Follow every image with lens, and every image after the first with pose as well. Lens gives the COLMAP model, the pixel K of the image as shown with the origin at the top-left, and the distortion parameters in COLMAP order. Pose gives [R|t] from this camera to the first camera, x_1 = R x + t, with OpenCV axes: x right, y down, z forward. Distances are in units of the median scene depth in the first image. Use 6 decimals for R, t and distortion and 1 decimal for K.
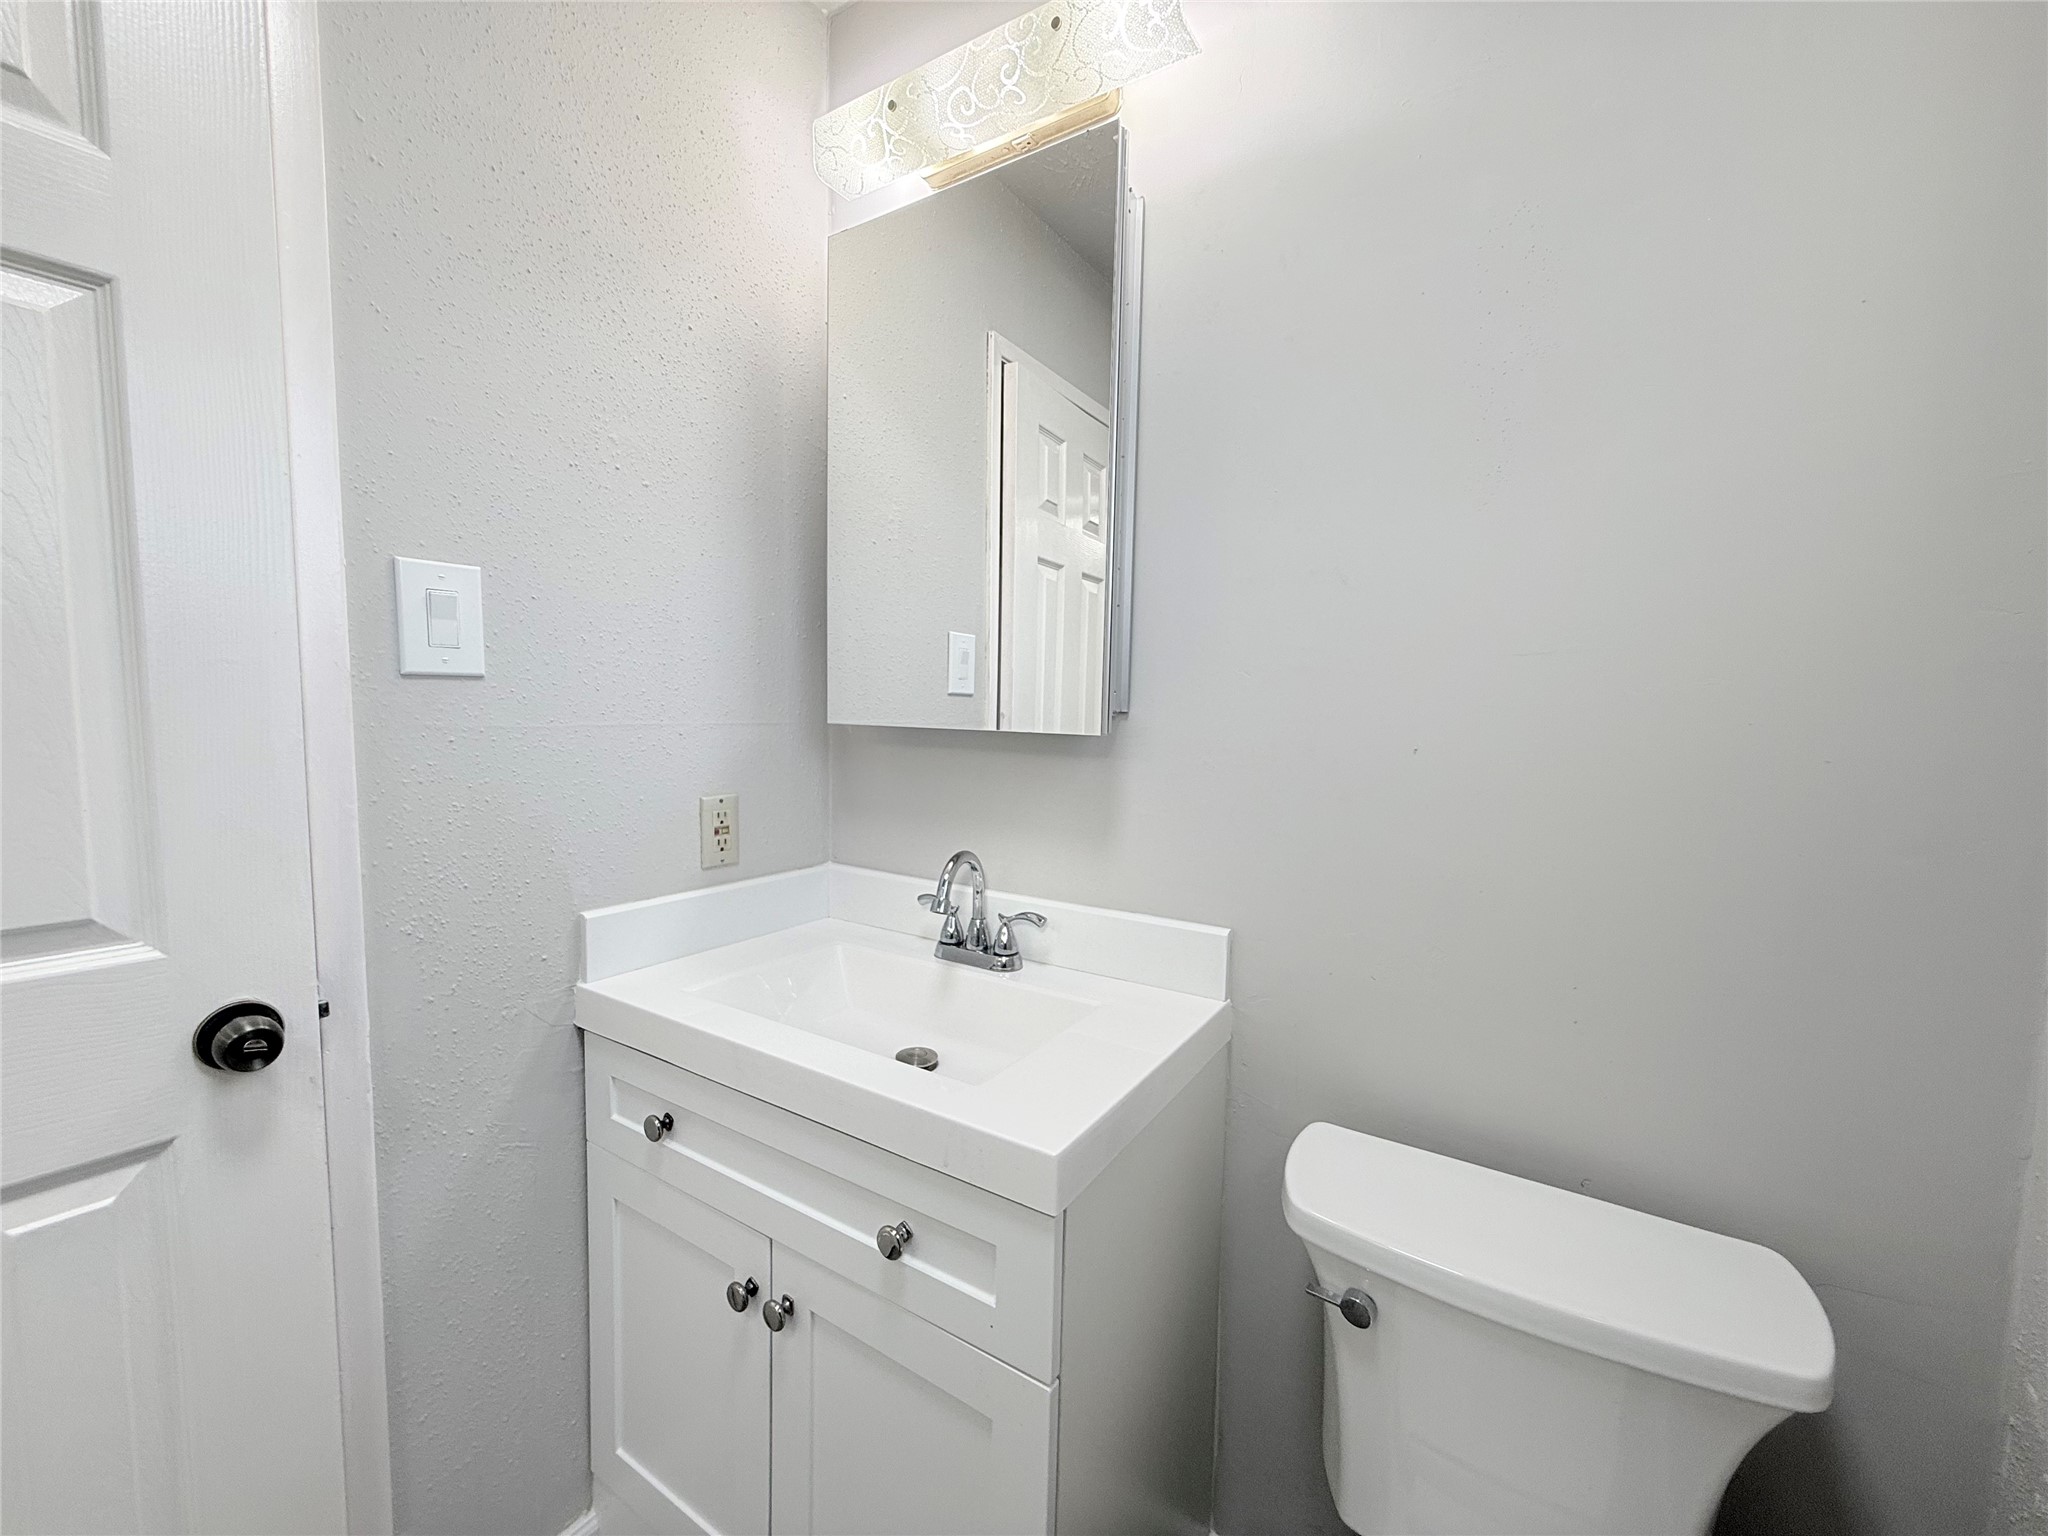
lens RADIAL K [[814.3, 0, 1061.6], [0, 814.3, 763.1], [0, 0, 1]] dist [0.031689, -0.000002]
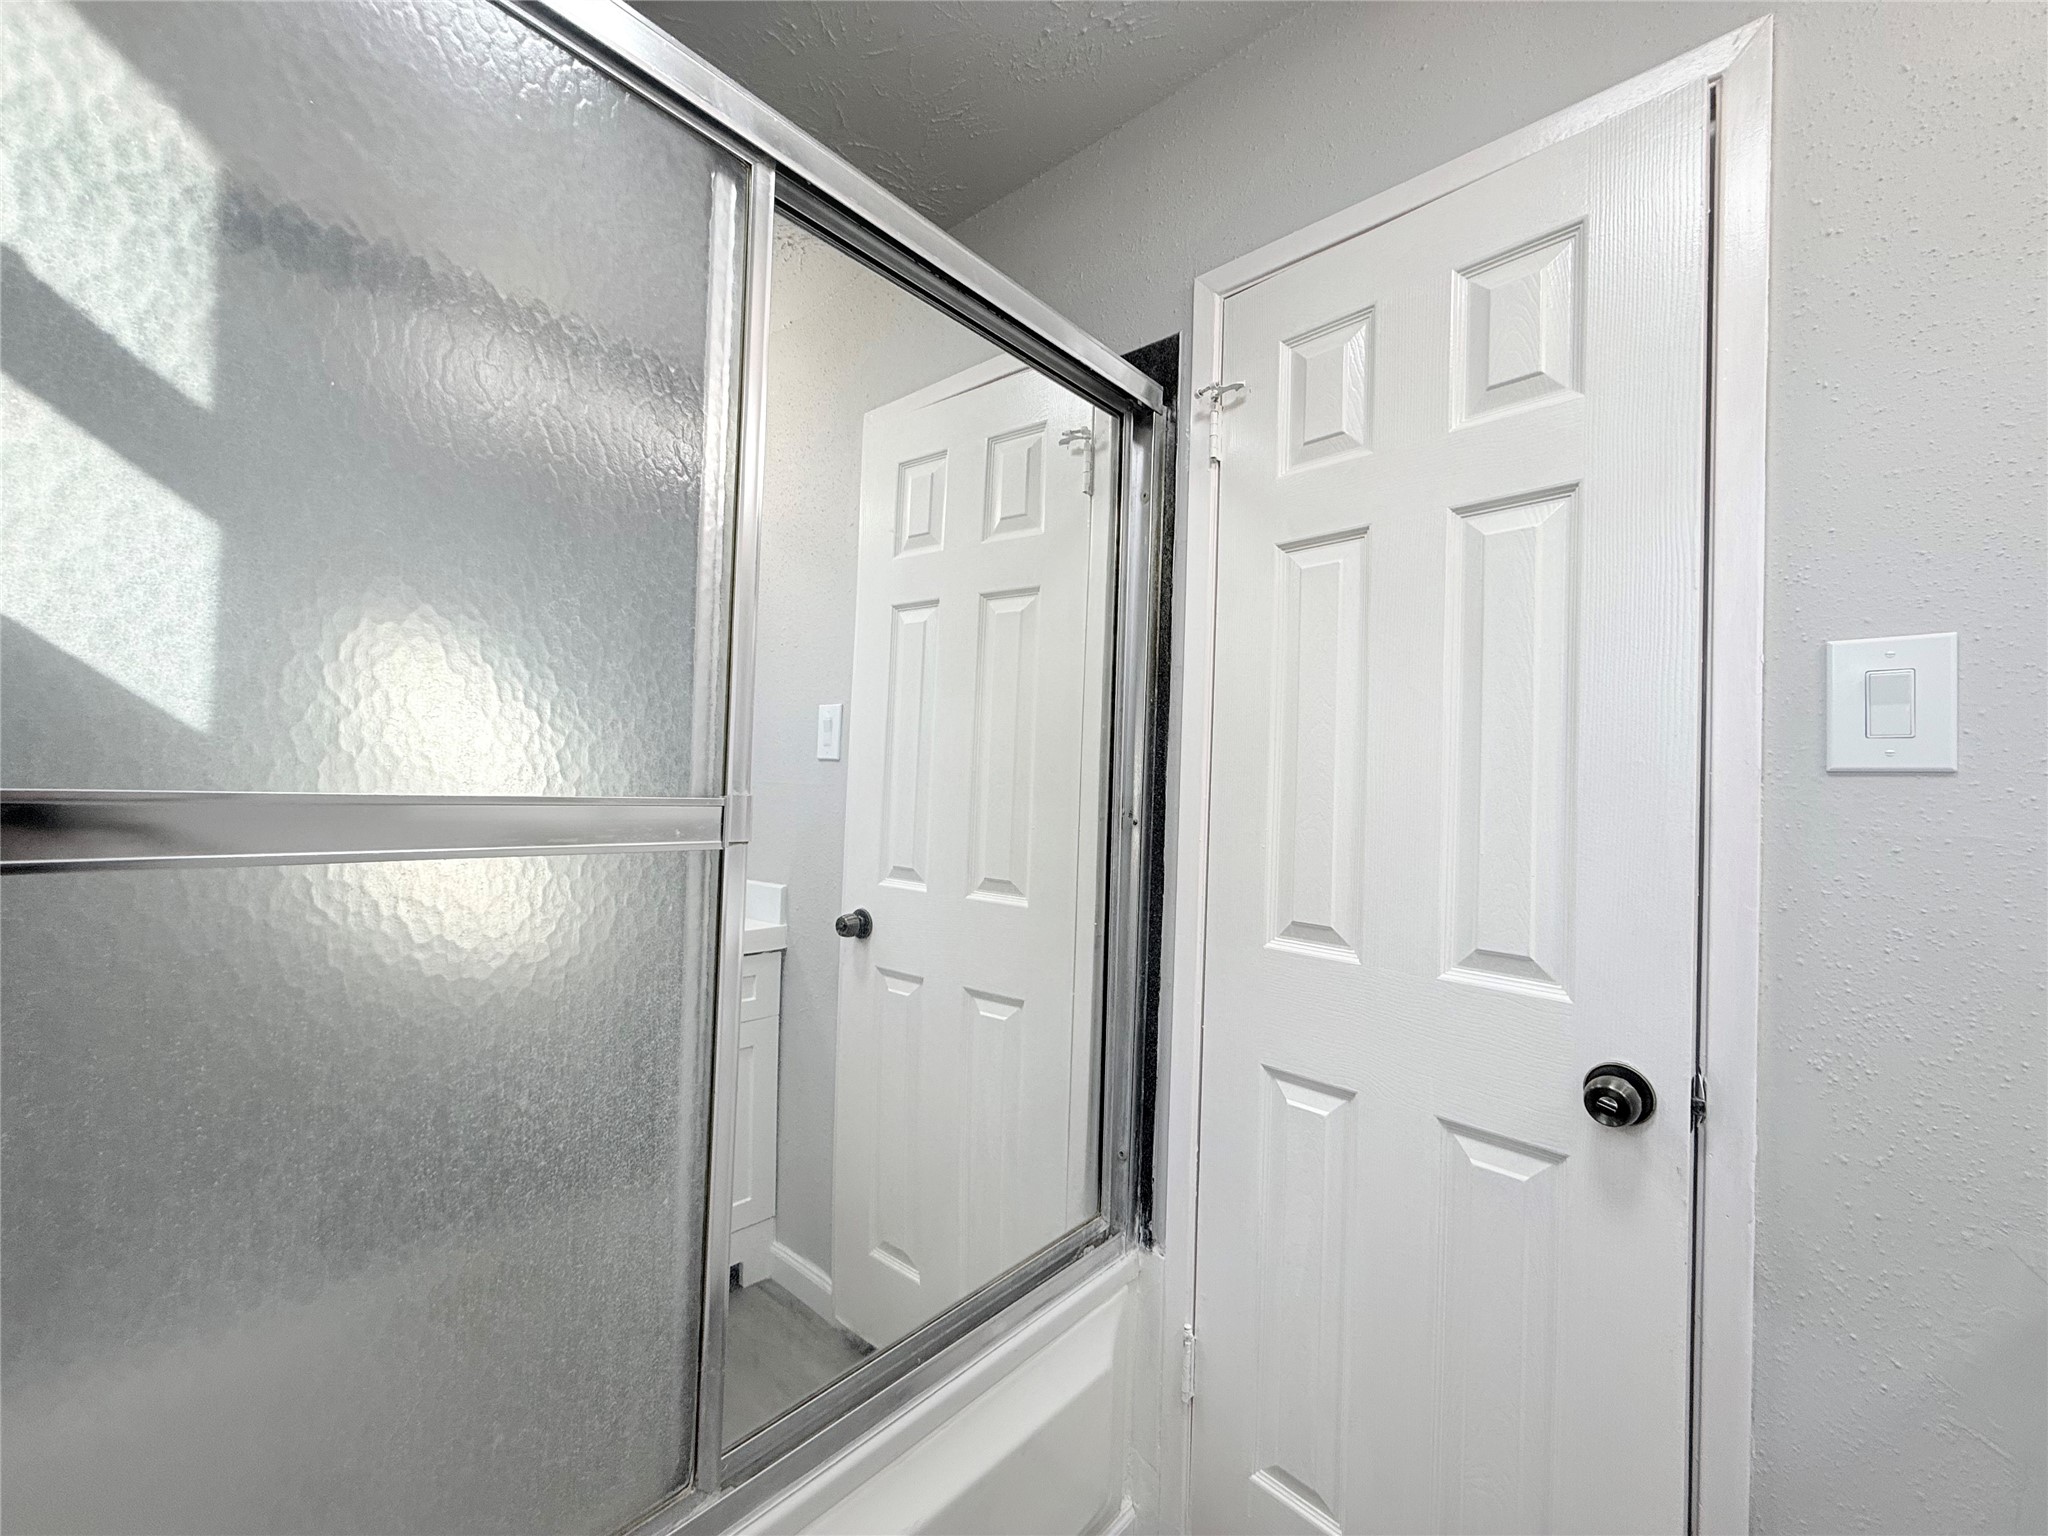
lens RADIAL K [[814.3, 0, 1061.6], [0, 814.3, 763.1], [0, 0, 1]] dist [0.031689, -0.000002]
pose [[-0.117855, -0.034255, -0.992440, 0.250942], [-0.094964, 0.995213, -0.023074, -0.022935], [0.988480, 0.091527, -0.120543, 0.393481]]
